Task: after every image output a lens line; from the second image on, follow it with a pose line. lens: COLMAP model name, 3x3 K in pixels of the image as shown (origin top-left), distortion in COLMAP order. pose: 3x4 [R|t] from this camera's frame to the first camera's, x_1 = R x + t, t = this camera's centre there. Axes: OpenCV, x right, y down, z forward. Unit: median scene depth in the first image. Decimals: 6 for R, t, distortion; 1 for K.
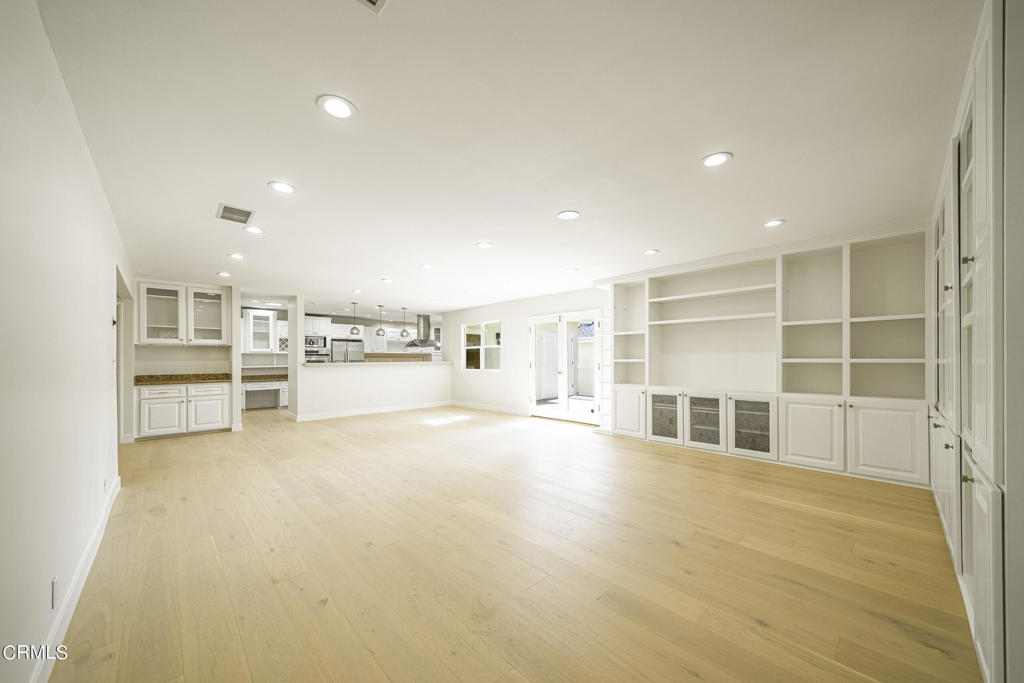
lens RADIAL K [[362.2, 0, 513.3], [0, 362.2, 360.2], [0, 0, 1]] dist [0.000680, -0.000201]
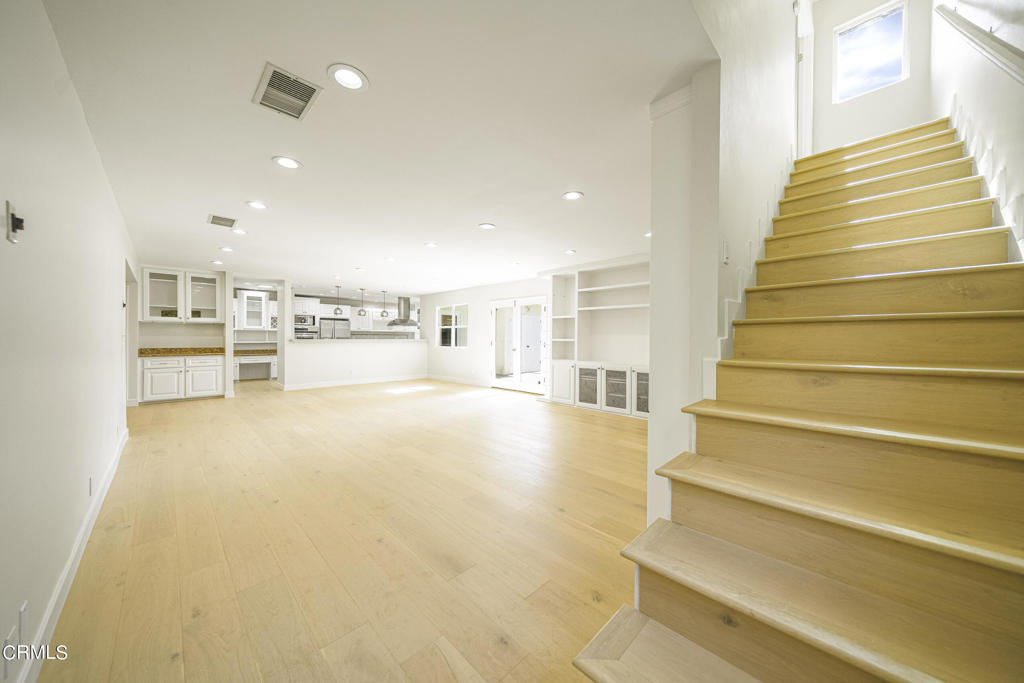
lens RADIAL K [[341.5, 0, 512.0], [0, 341.5, 341.5], [0, 0, 1]] dist [-0.001465, -0.000093]
pose [[0.999560, 0.010728, 0.027666, 0.104365], [-0.010928, 0.999915, 0.007080, -0.000189], [-0.027588, -0.007379, 0.999592, -0.107957]]
